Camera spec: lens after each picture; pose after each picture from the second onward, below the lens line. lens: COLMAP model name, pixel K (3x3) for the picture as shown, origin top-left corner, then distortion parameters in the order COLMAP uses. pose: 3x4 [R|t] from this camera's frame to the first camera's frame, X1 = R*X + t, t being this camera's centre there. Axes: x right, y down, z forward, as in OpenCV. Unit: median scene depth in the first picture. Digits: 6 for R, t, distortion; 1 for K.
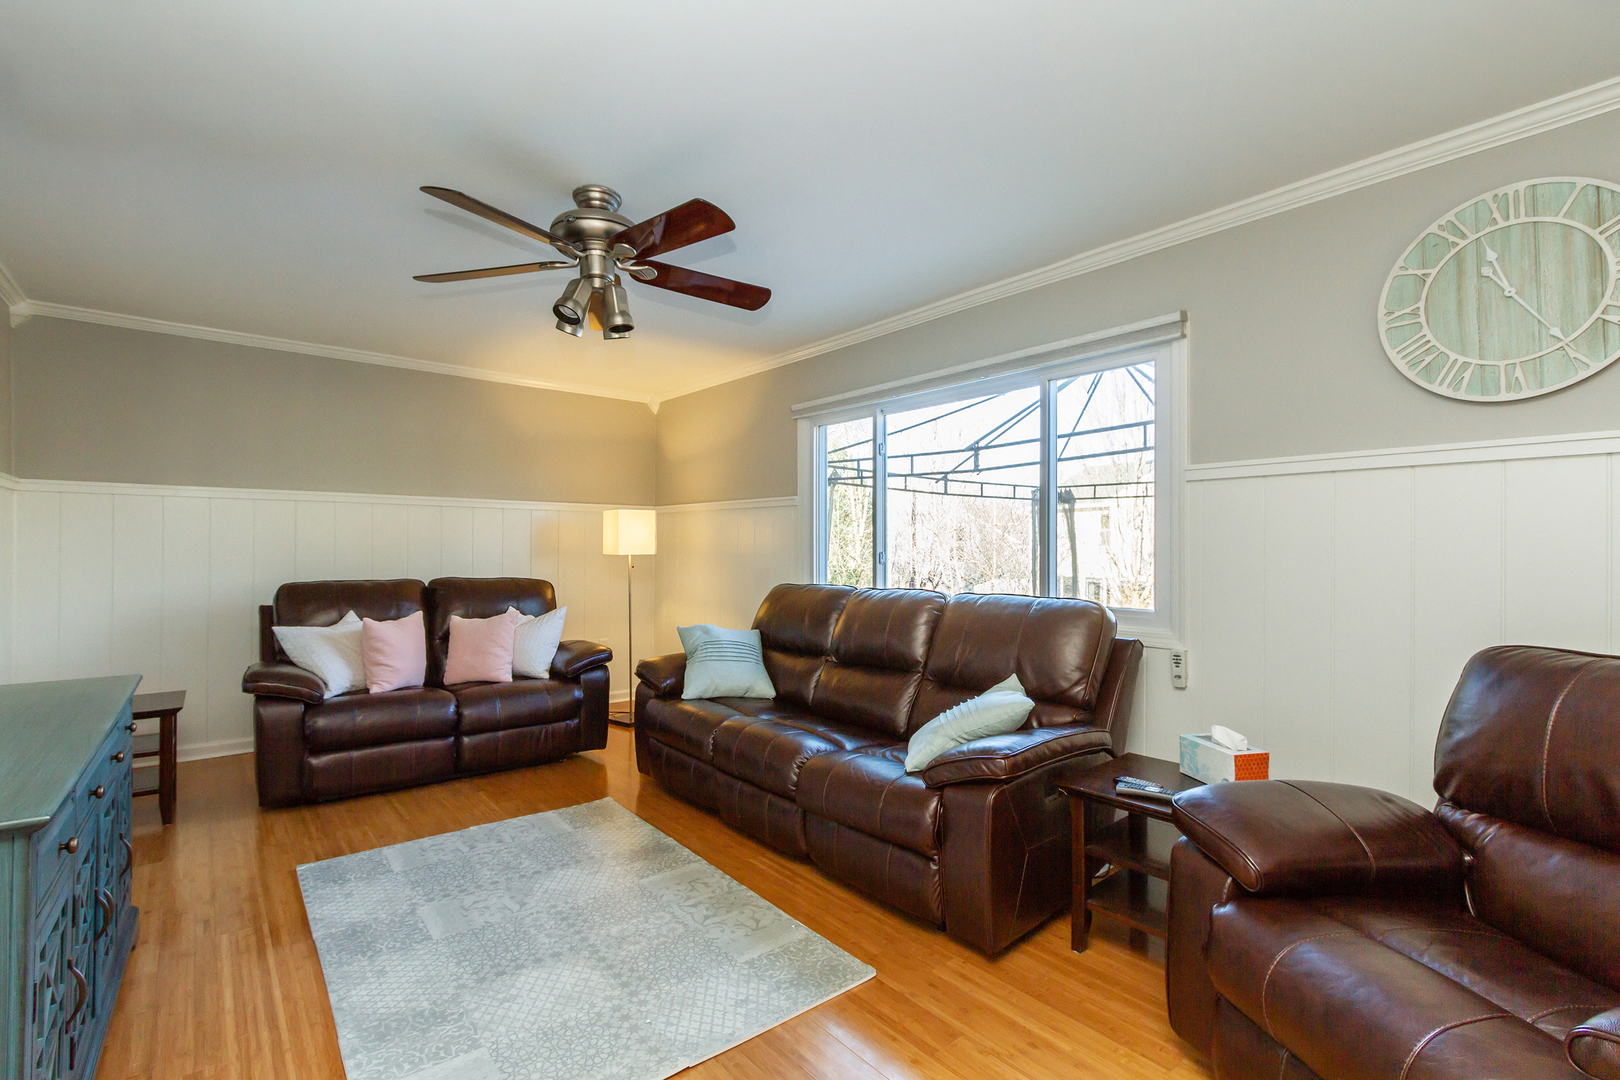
lens RADIAL K [[746.2, 0, 830.6], [0, 746.2, 538.5], [0, 0, 1]] dist [0.000290, -0.000258]
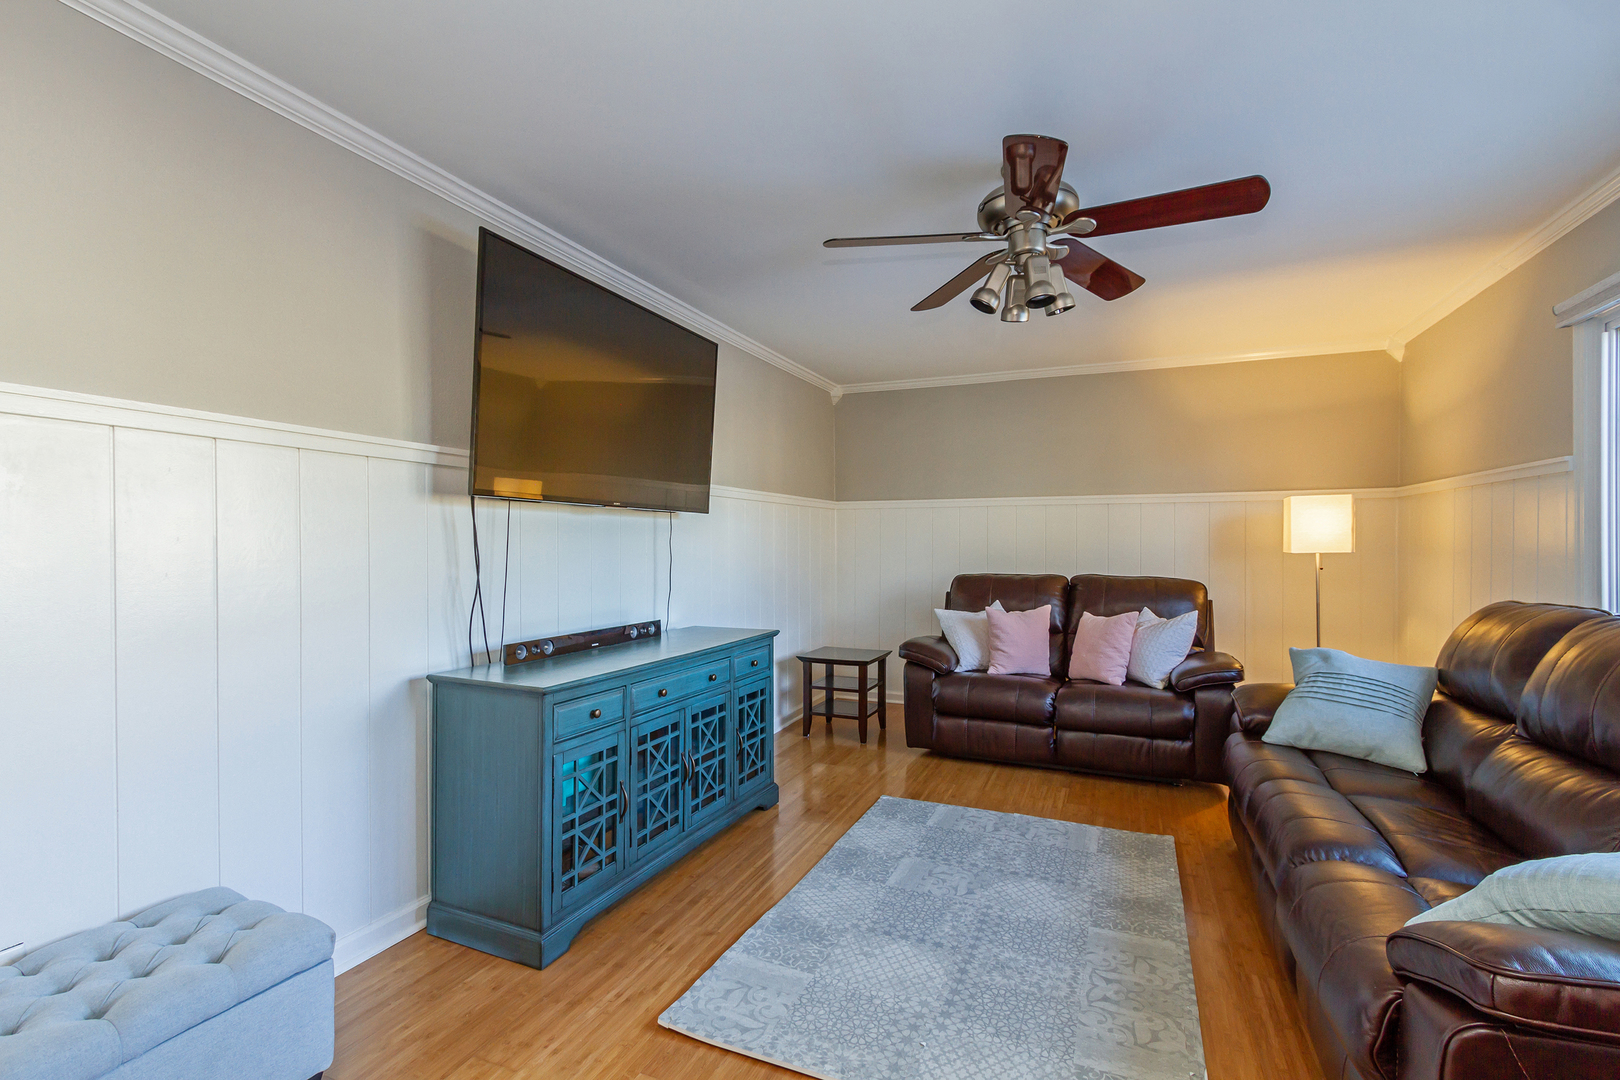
lens RADIAL K [[769.3, 0, 820.7], [0, 769.3, 545.1], [0, 0, 1]] dist [0.004818, 0.000046]
pose [[0.437089, -0.004752, -0.899406, 0.345985], [0.014987, 0.999886, 0.002001, 0.006193], [0.899293, -0.014354, 0.437110, 0.276103]]
